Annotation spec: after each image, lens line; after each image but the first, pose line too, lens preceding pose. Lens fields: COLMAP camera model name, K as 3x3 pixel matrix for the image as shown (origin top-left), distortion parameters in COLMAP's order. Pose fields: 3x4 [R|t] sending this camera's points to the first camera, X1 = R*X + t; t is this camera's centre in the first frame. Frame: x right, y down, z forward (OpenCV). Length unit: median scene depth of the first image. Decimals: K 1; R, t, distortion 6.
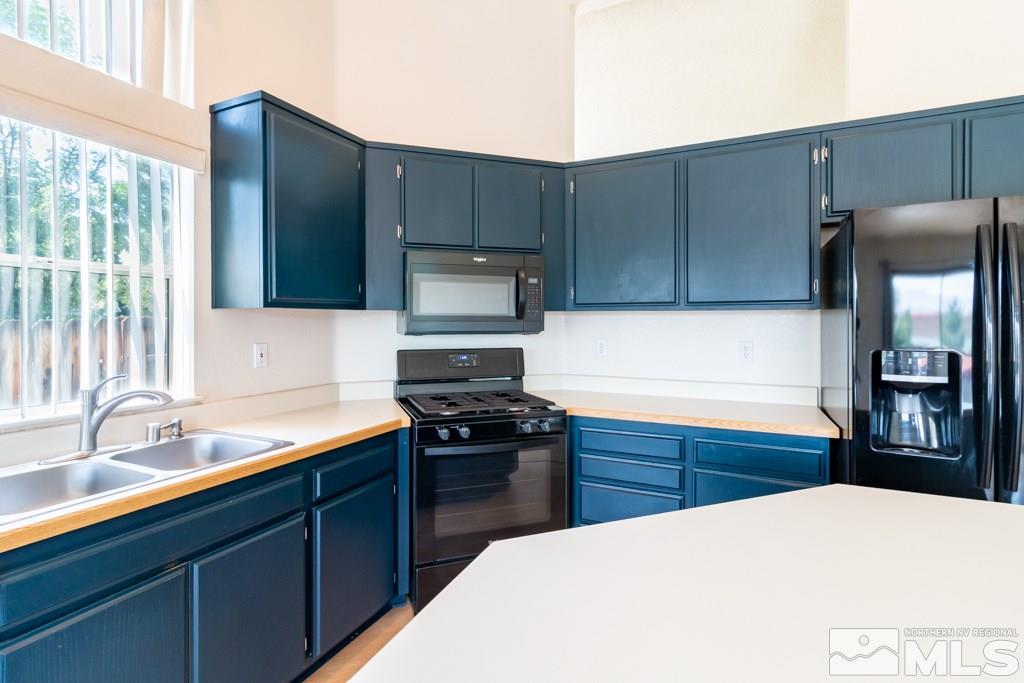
lens RADIAL K [[498.2, 0, 499.0], [0, 498.2, 322.0], [0, 0, 1]] dist [-0.000632, 0.000178]
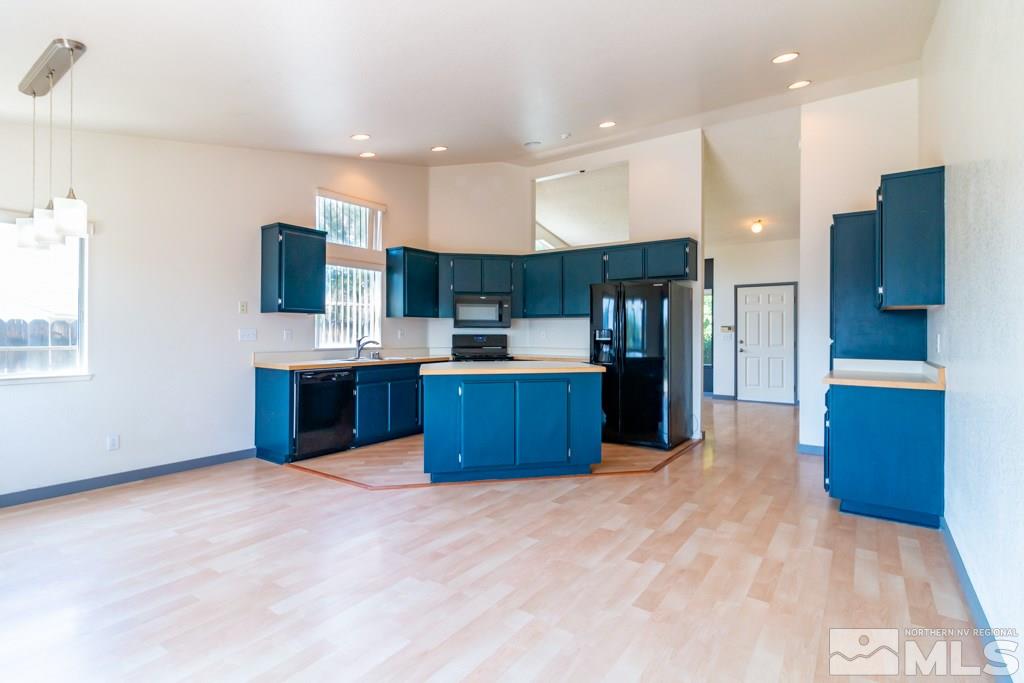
lens RADIAL K [[488.3, 0, 528.4], [0, 488.3, 329.0], [0, 0, 1]] dist [0.000122, 0.000193]
pose [[0.991006, 0.000470, -0.133814, 0.555648], [-0.001463, 0.999972, -0.007320, 0.053751], [0.133807, 0.007450, 0.990979, -1.513192]]
